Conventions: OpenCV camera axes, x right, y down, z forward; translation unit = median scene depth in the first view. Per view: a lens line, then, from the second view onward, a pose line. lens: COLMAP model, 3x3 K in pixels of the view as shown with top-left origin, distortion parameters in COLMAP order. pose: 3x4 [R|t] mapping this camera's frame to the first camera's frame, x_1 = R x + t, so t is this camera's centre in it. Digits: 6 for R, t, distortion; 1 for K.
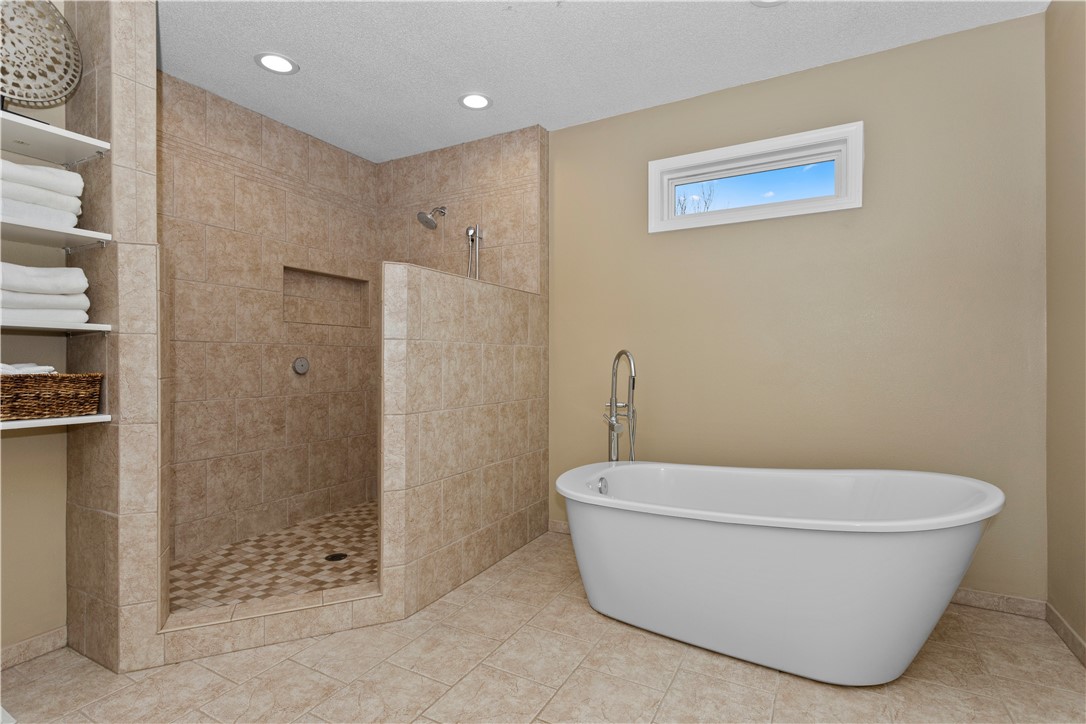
lens RADIAL K [[526.5, 0, 541.1], [0, 526.5, 359.0], [0, 0, 1]] dist [0.002435, 0.000090]
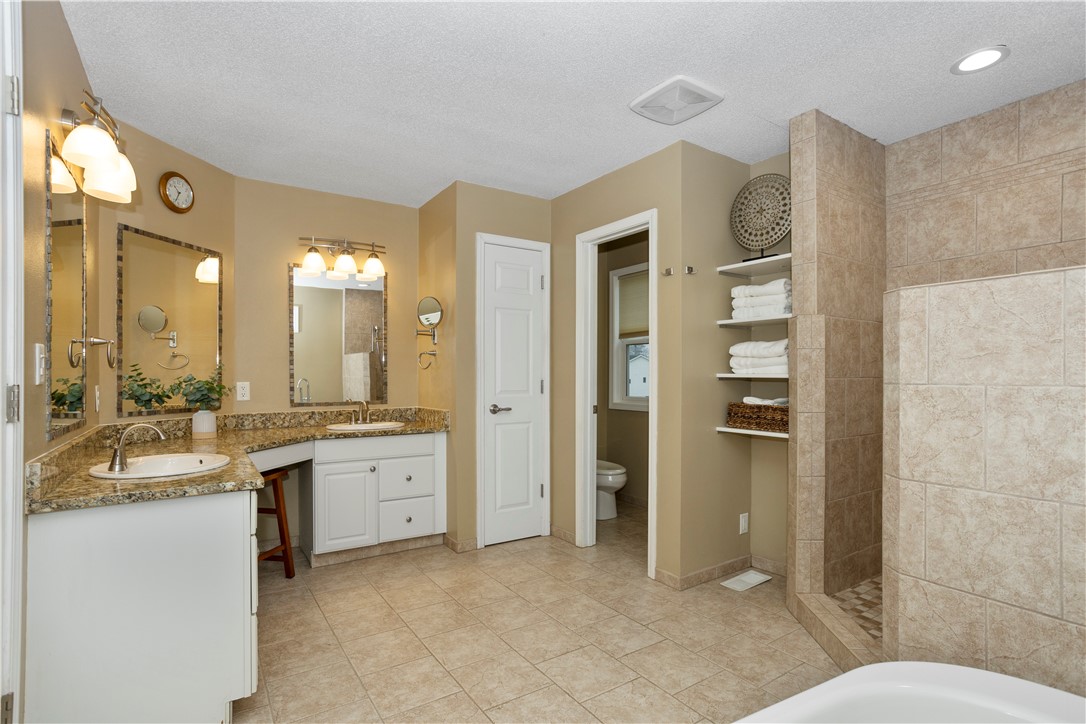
lens RADIAL K [[526.5, 0, 541.6], [0, 526.5, 372.3], [0, 0, 1]] dist [0.002435, 0.000090]
pose [[-0.462358, -0.004616, -0.886681, 0.680992], [0.004126, 0.999964, -0.007357, -0.050371], [0.886684, -0.007060, -0.462322, 0.864972]]
